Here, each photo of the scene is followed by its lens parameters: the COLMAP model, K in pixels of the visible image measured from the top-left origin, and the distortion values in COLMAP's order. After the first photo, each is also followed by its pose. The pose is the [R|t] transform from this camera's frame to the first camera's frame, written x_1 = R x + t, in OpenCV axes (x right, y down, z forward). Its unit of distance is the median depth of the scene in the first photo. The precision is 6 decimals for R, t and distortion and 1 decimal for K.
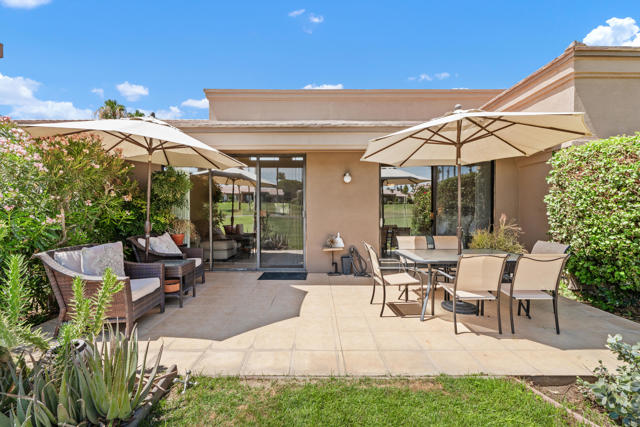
lens RADIAL K [[292.3, 0, 320.8], [0, 292.3, 210.2], [0, 0, 1]] dist [-0.001211, -0.000134]
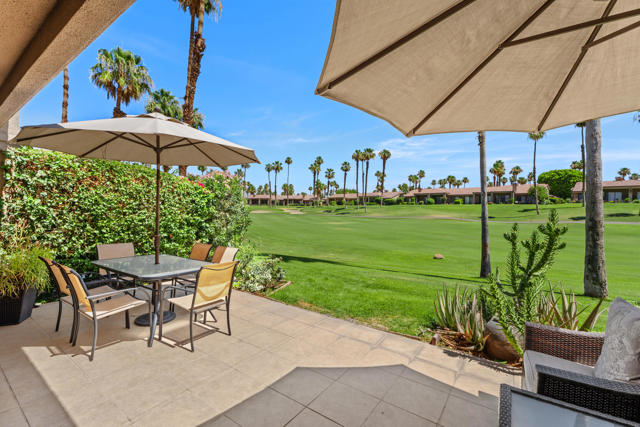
lens RADIAL K [[292.3, 0, 320.8], [0, 292.3, 210.2], [0, 0, 1]] dist [-0.001211, -0.000134]
pose [[-0.814460, -0.014091, 0.580048, -0.716910], [-0.012520, 0.999899, 0.006710, -0.054062], [-0.580084, -0.001797, -0.814555, 2.036026]]
